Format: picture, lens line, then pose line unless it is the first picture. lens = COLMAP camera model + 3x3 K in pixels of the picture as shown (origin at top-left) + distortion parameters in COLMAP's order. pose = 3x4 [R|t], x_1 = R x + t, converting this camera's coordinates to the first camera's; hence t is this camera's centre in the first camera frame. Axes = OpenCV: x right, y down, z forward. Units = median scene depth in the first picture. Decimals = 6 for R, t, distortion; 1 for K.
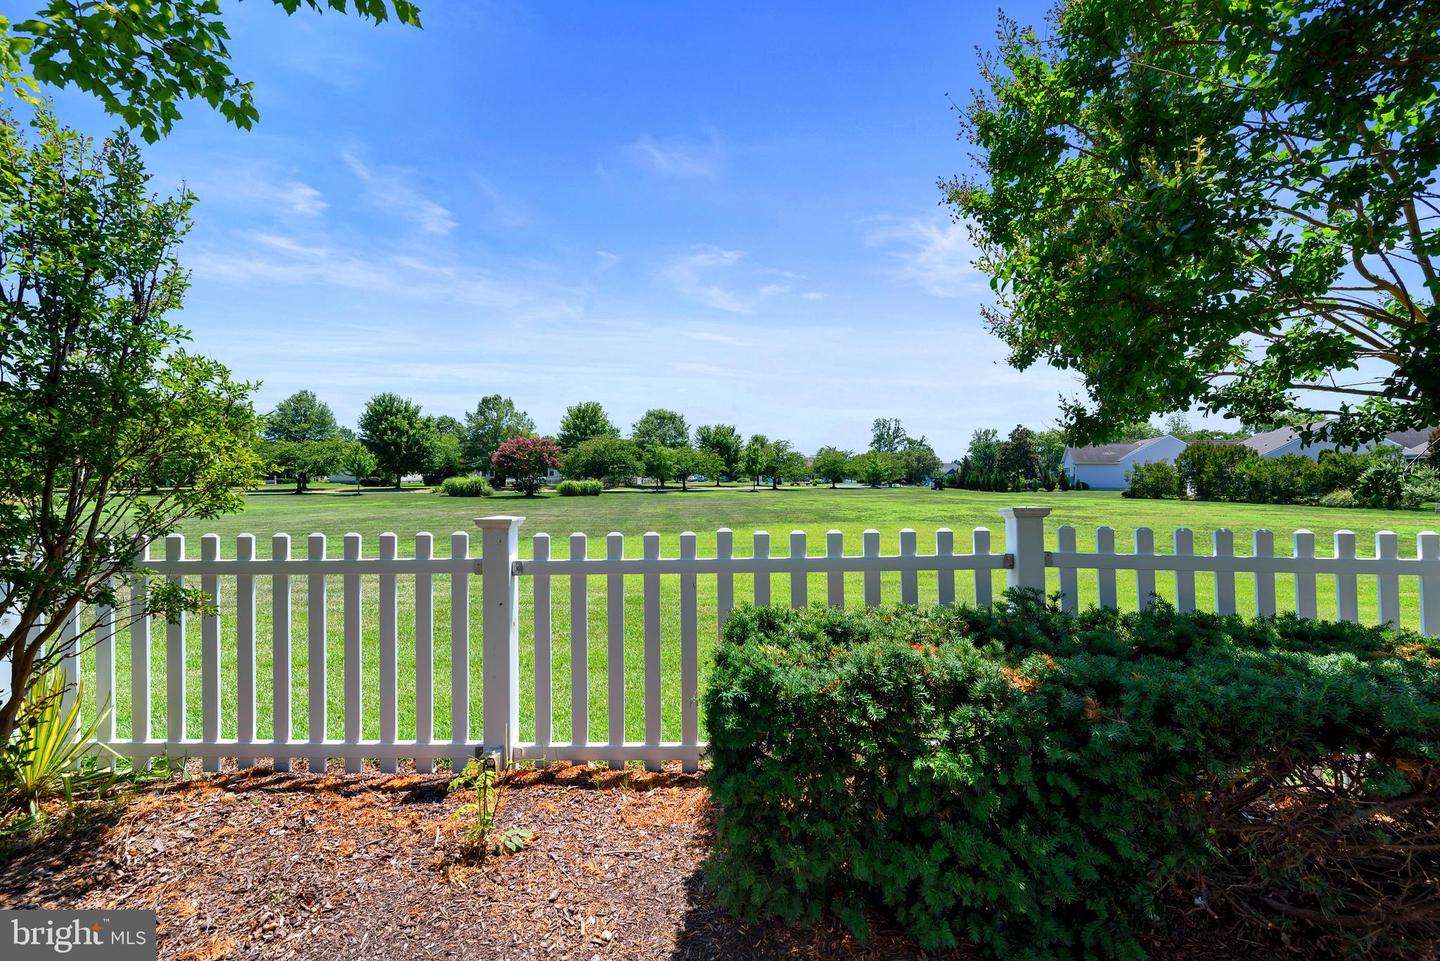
lens RADIAL K [[626.1, 0, 724.6], [0, 626.1, 480.4], [0, 0, 1]] dist [0.003146, -0.000230]
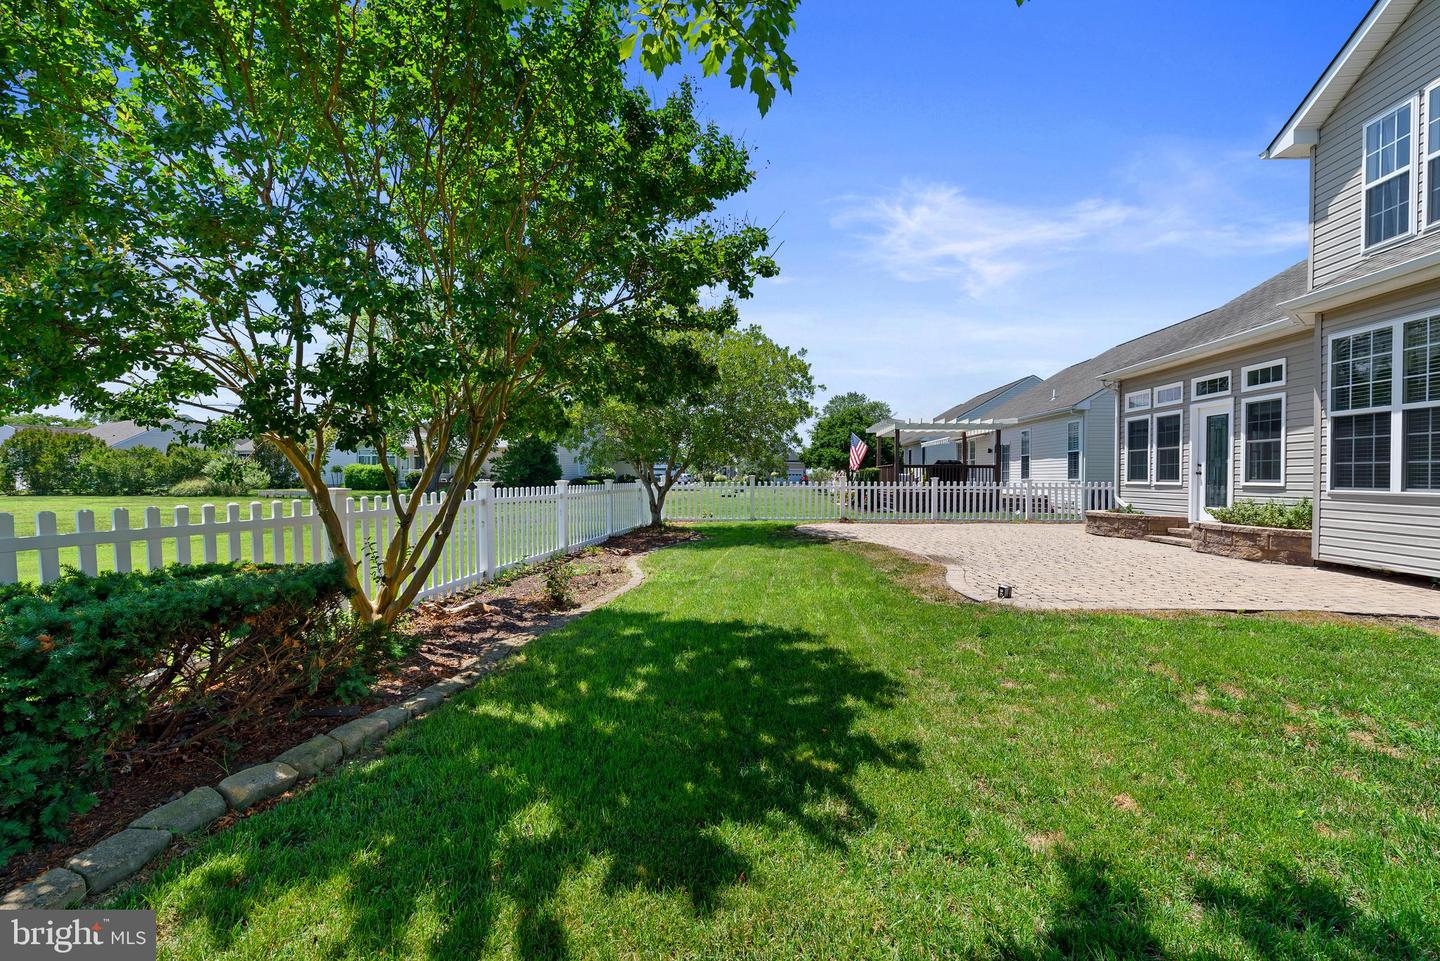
lens RADIAL K [[626.1, 0, 719.4], [0, 626.1, 479.9], [0, 0, 1]] dist [0.003146, -0.000230]
pose [[0.089328, -0.013543, 0.995910, -0.357992], [0.001328, 0.999908, 0.013478, 0.006214], [-0.996001, 0.000118, 0.089338, -0.312886]]
